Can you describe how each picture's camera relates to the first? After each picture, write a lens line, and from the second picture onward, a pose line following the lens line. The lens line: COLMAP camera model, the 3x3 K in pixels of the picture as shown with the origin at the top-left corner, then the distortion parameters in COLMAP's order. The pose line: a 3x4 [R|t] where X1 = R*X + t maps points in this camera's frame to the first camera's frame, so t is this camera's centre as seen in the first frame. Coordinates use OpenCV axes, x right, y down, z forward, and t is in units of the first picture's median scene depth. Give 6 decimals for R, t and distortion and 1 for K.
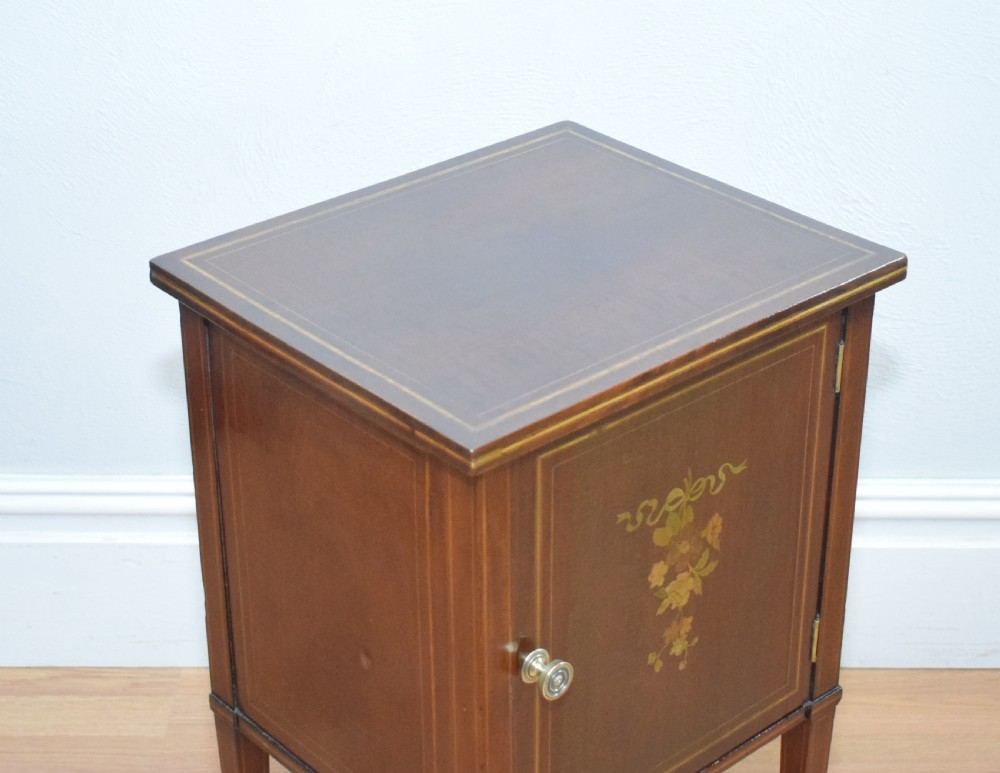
lens RADIAL K [[1978.2, 0, 457.2], [0, 1978.2, 291.9], [0, 0, 1]] dist [0.030353, 0.000000]
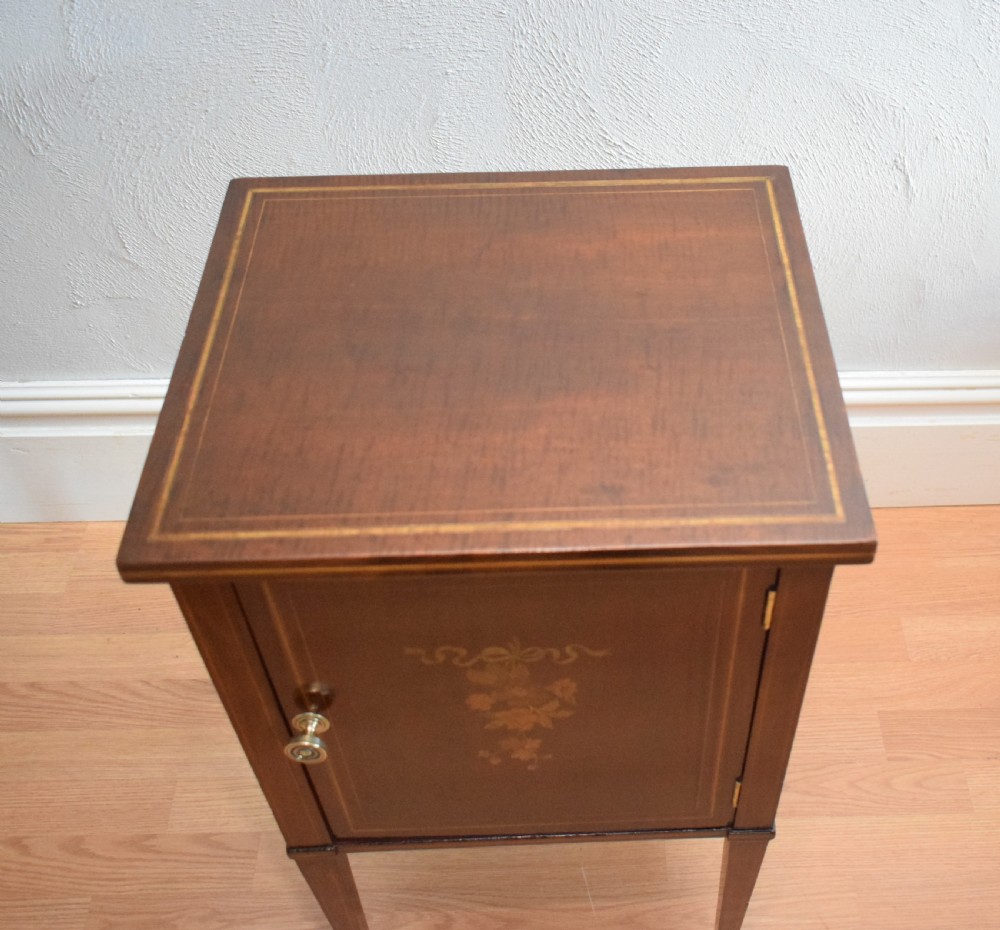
lens RADIAL K [[1212.1, 0, 591.4], [0, 1212.1, 465.1], [0, 0, 1]] dist [-0.018235, 0.000000]
pose [[0.778934, 0.468199, -0.417196, 0.329132], [-0.275746, 0.853221, 0.442693, -0.224148], [0.563229, -0.229789, 0.793707, 0.588837]]
